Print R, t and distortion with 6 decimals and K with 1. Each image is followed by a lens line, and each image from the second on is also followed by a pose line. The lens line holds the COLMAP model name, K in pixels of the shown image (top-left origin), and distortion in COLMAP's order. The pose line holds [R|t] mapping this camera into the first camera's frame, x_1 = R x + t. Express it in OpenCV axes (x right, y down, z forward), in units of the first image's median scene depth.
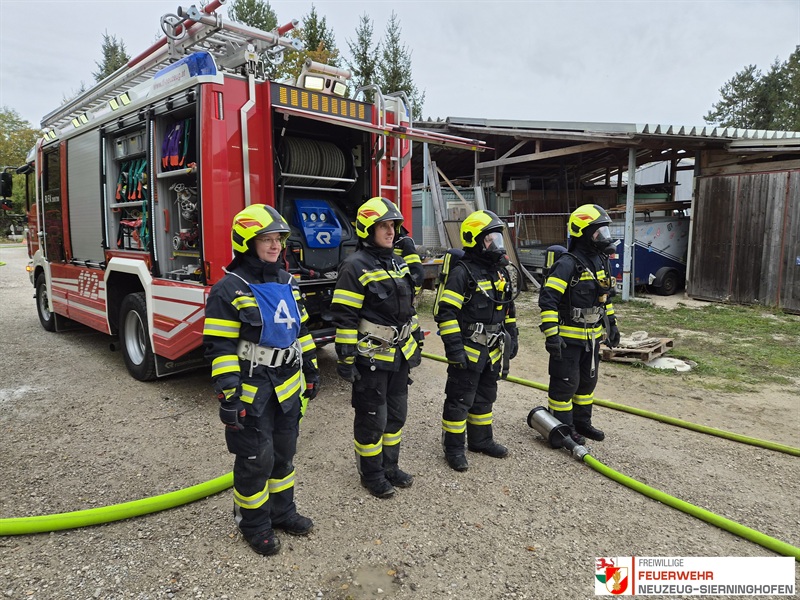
lens RADIAL K [[538.2, 0, 393.2], [0, 538.2, 300.1], [0, 0, 1]] dist [0.063192, -0.049612]
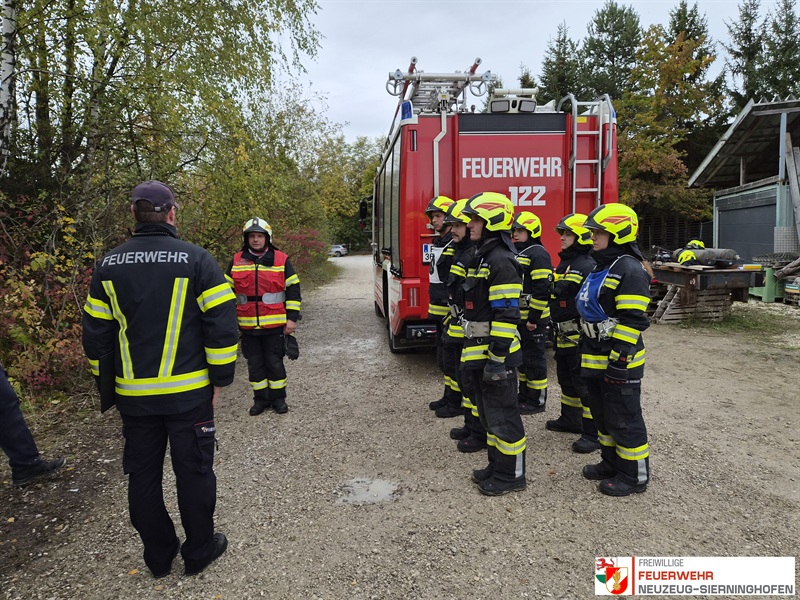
lens RADIAL K [[538.2, 0, 401.0], [0, 538.2, 297.5], [0, 0, 1]] dist [0.063192, -0.049612]
pose [[0.783082, 0.044638, -0.620314, 0.207161], [-0.059696, 0.998210, -0.003528, 0.010773], [0.619047, 0.039793, 0.784346, -0.008906]]
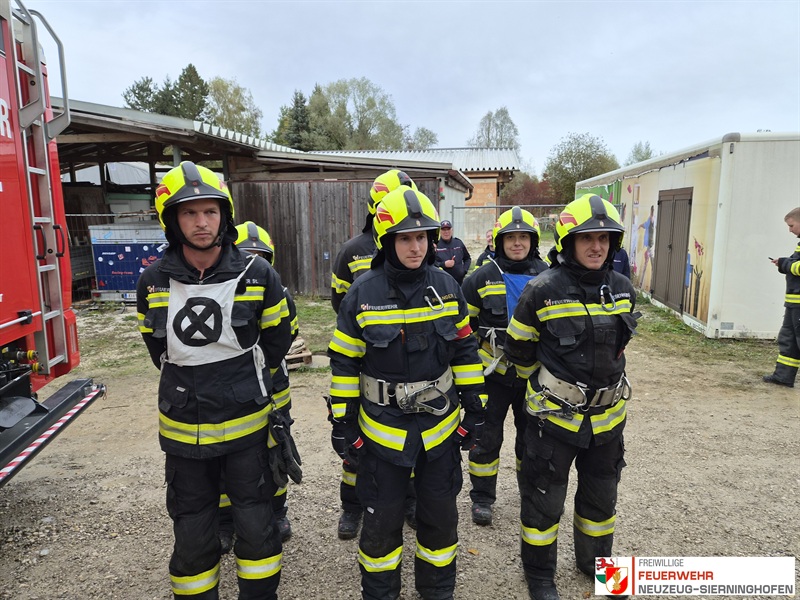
lens RADIAL K [[538.2, 0, 403.9], [0, 538.2, 293.9], [0, 0, 1]] dist [0.063192, -0.049612]
pose [[0.530036, -0.118841, 0.839607, -0.179448], [0.130069, 0.989808, 0.057990, -0.034272], [-0.837941, 0.078470, 0.540091, 0.207037]]
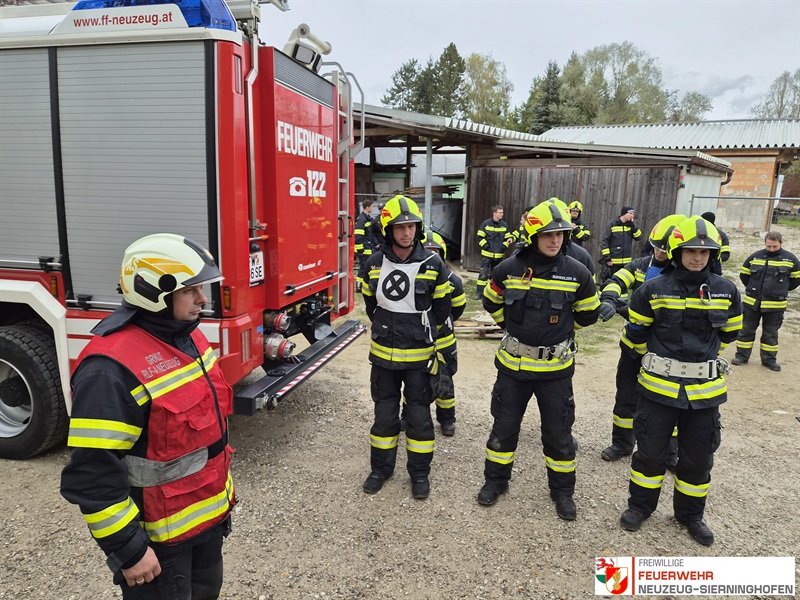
lens RADIAL K [[538.2, 0, 395.5], [0, 538.2, 301.4], [0, 0, 1]] dist [0.063192, -0.049612]
pose [[0.842999, -0.084812, 0.531186, -0.246260], [0.049456, 0.995530, 0.080465, -0.044419], [-0.535636, -0.041562, 0.843425, 0.109799]]
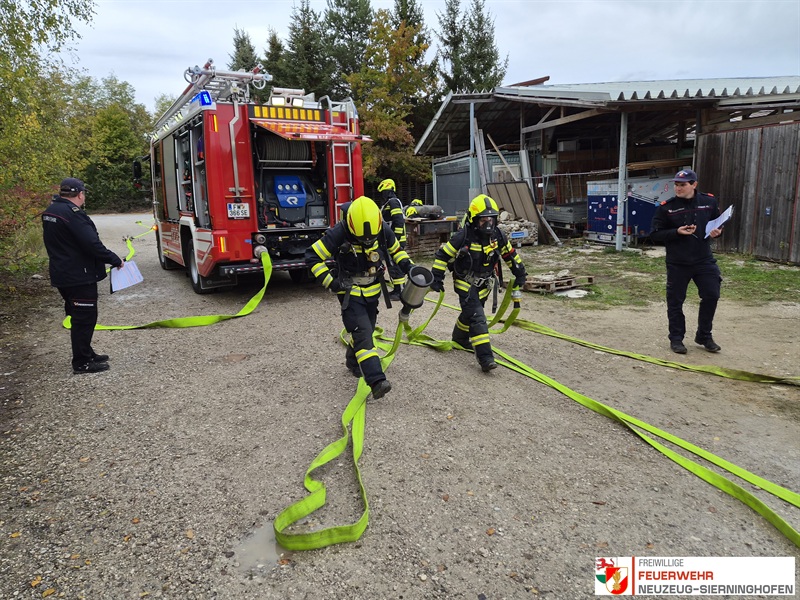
lens RADIAL K [[538.2, 0, 389.5], [0, 538.2, 302.7], [0, 0, 1]] dist [0.063192, -0.049612]
pose [[0.968828, 0.021217, -0.246824, 0.278273], [-0.004137, 0.997573, 0.069511, 0.035514], [0.247700, -0.066323, 0.966564, -0.235552]]
